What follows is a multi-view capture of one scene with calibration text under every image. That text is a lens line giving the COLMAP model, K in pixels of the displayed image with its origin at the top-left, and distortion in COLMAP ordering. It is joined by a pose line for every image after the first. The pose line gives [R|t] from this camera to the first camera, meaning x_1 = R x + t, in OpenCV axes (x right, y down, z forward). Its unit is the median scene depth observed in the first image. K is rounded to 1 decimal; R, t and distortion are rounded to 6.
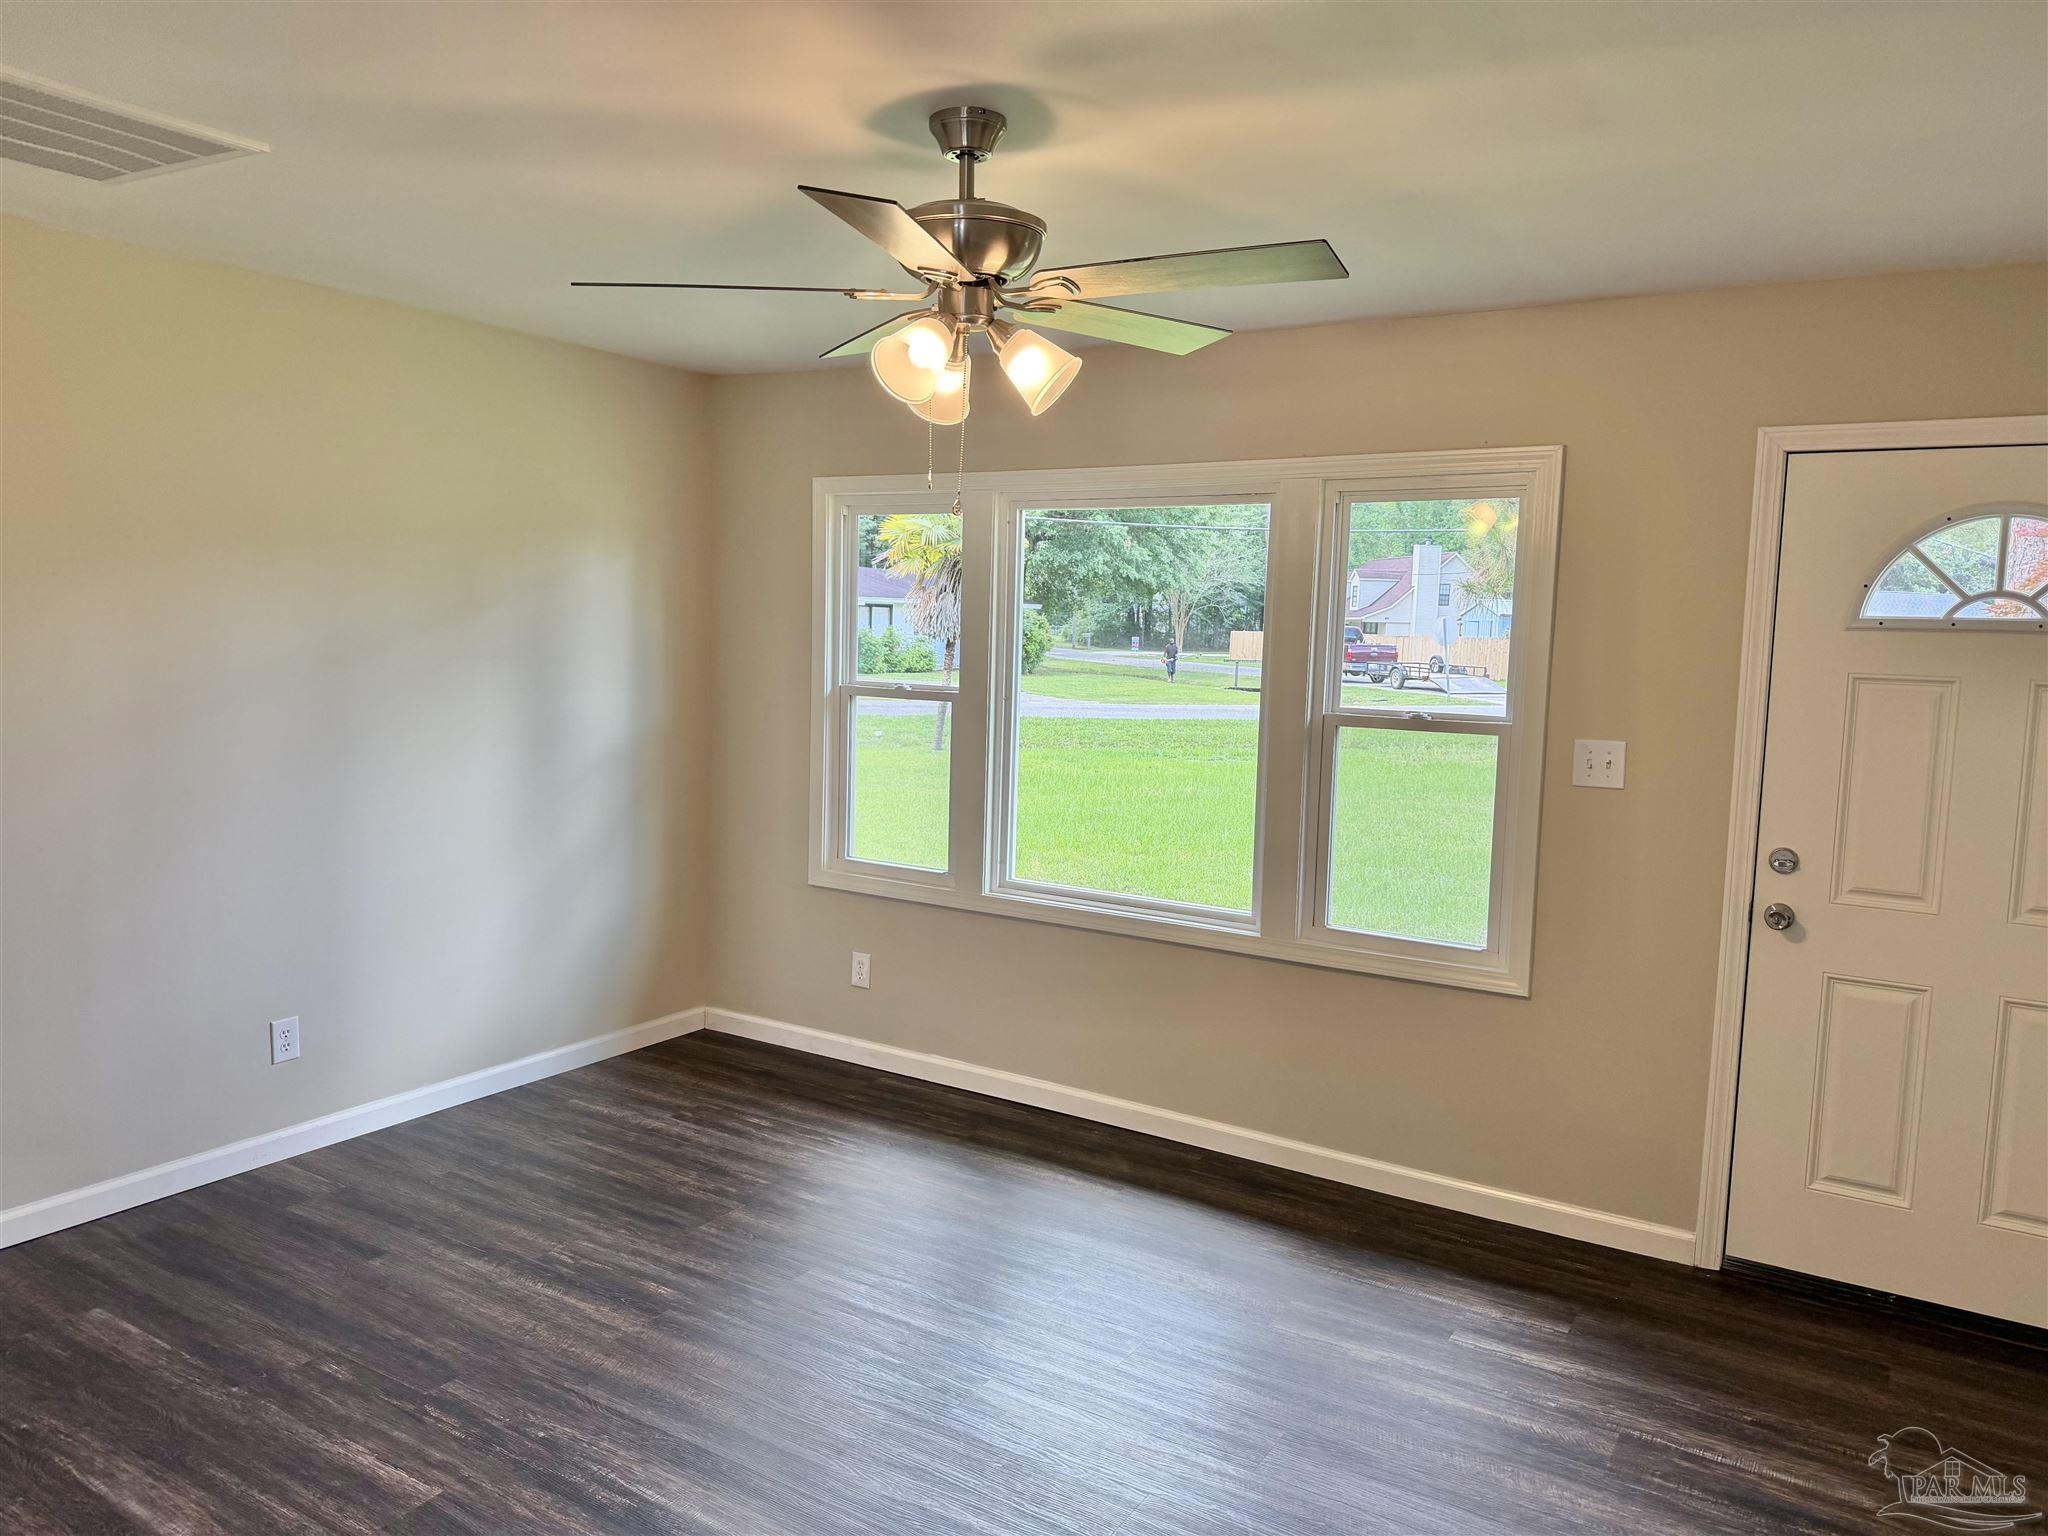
lens RADIAL K [[1439.1, 0, 1014.0], [0, 1439.1, 754.2], [0, 0, 1]] dist [0.032136, -0.046599]
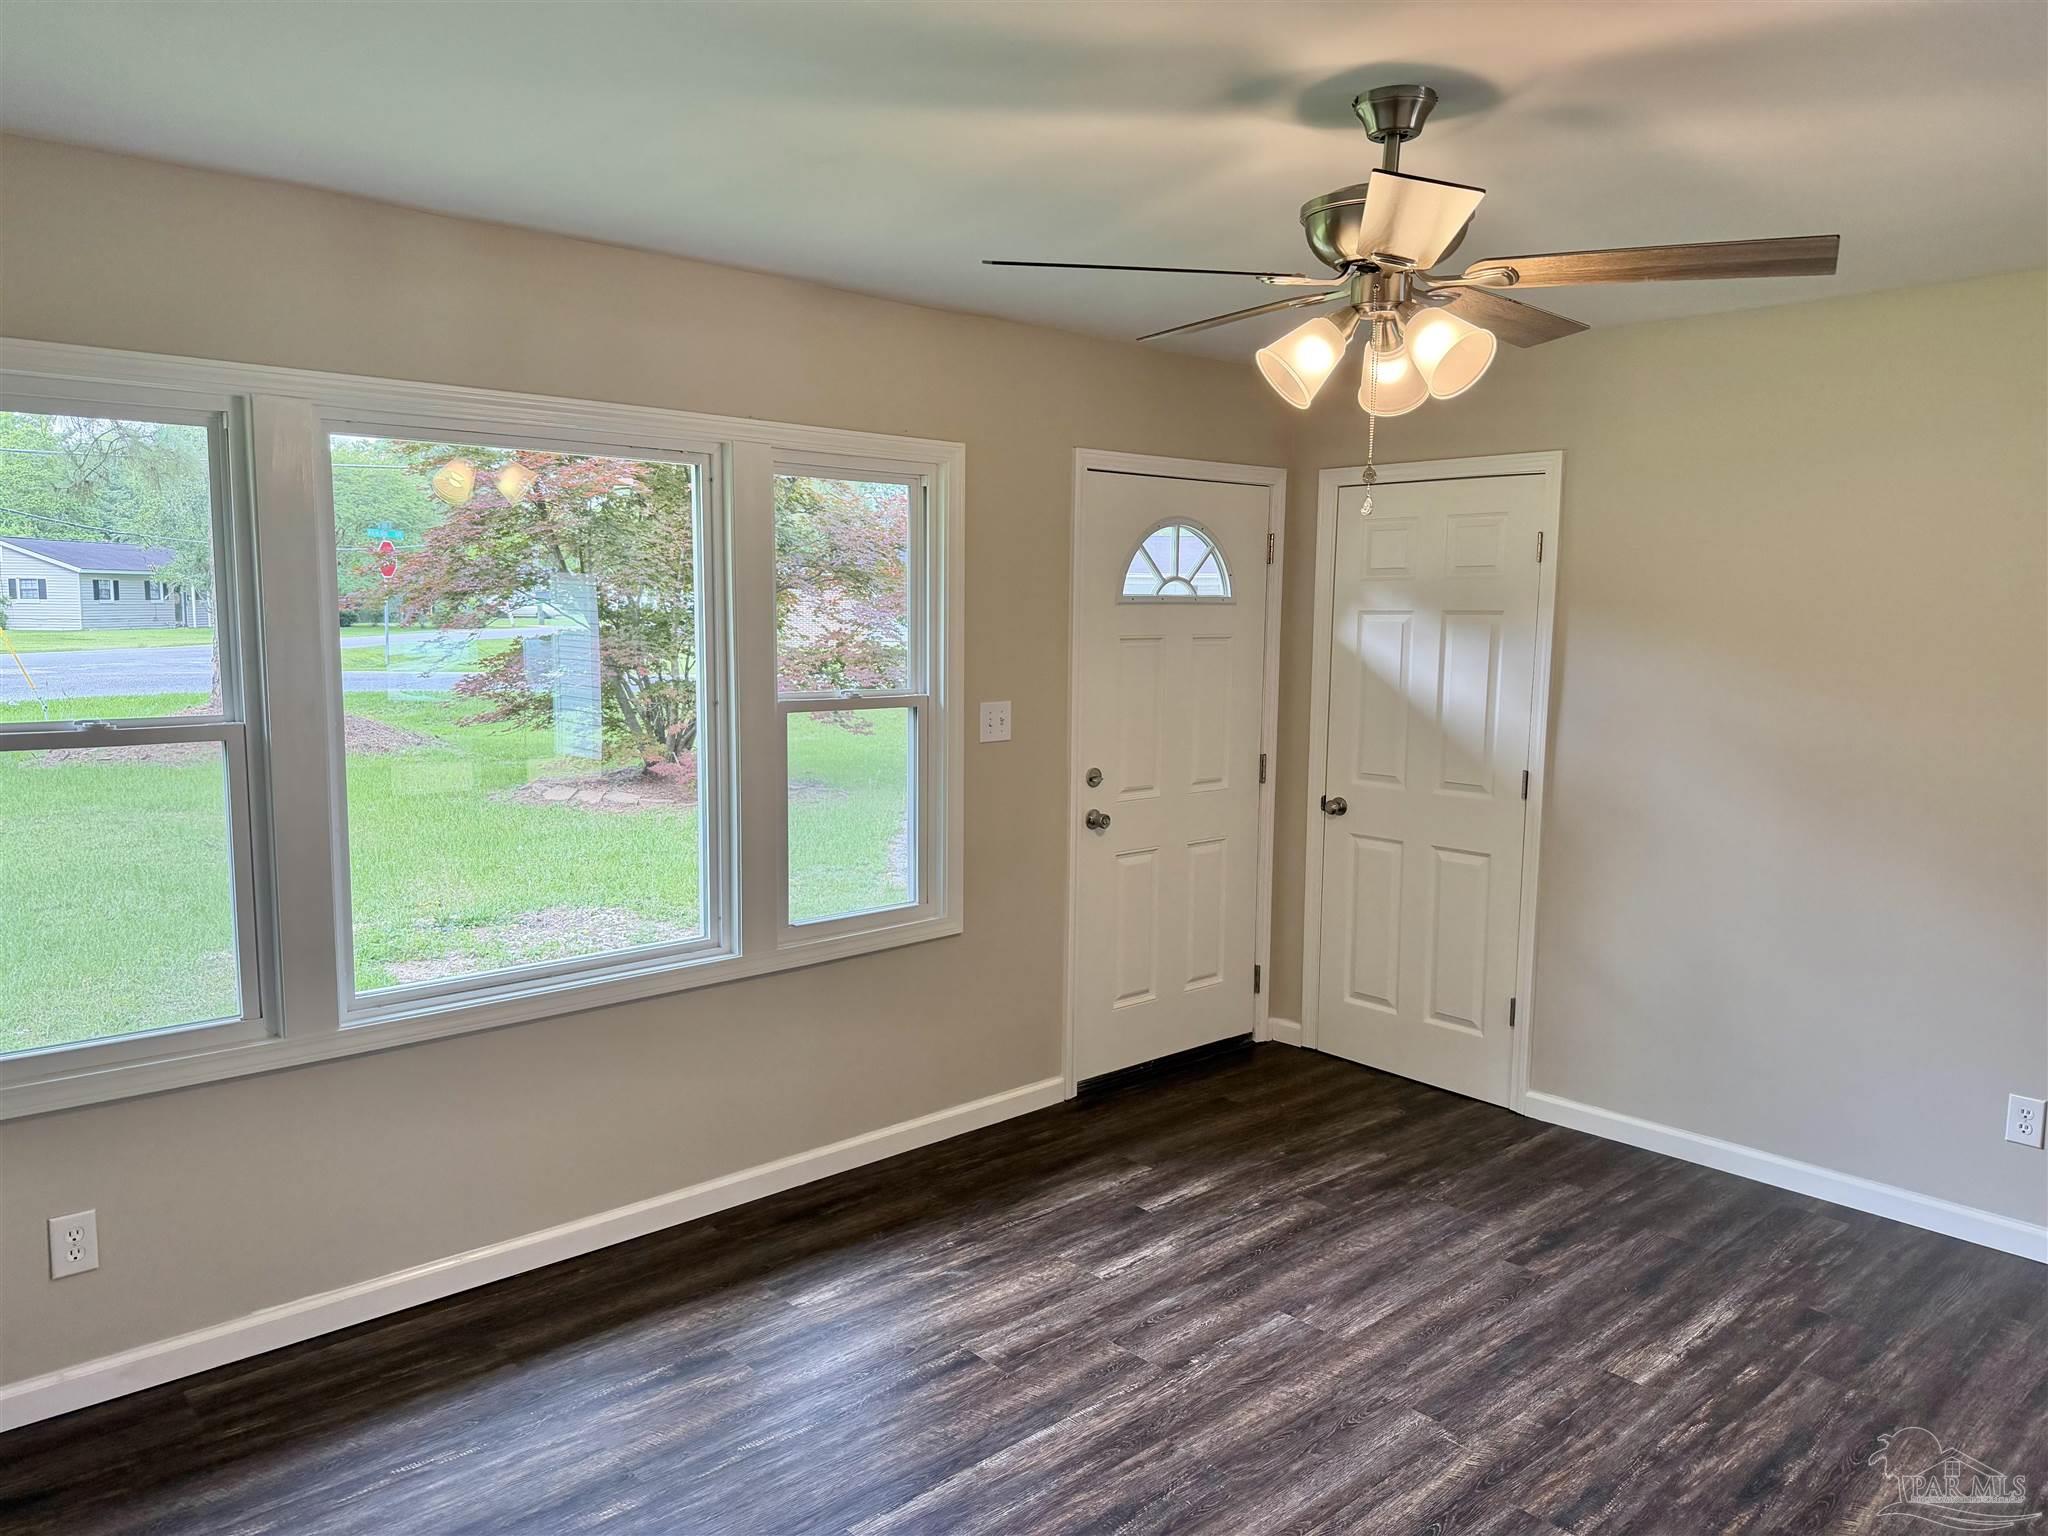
lens RADIAL K [[1439.1, 0, 1011.9], [0, 1439.1, 755.8], [0, 0, 1]] dist [0.032136, -0.046599]
pose [[0.257895, -0.124356, 0.958137, -0.748506], [0.083056, 0.990865, 0.106248, -0.092627], [-0.962596, 0.052178, 0.265868, 0.709706]]
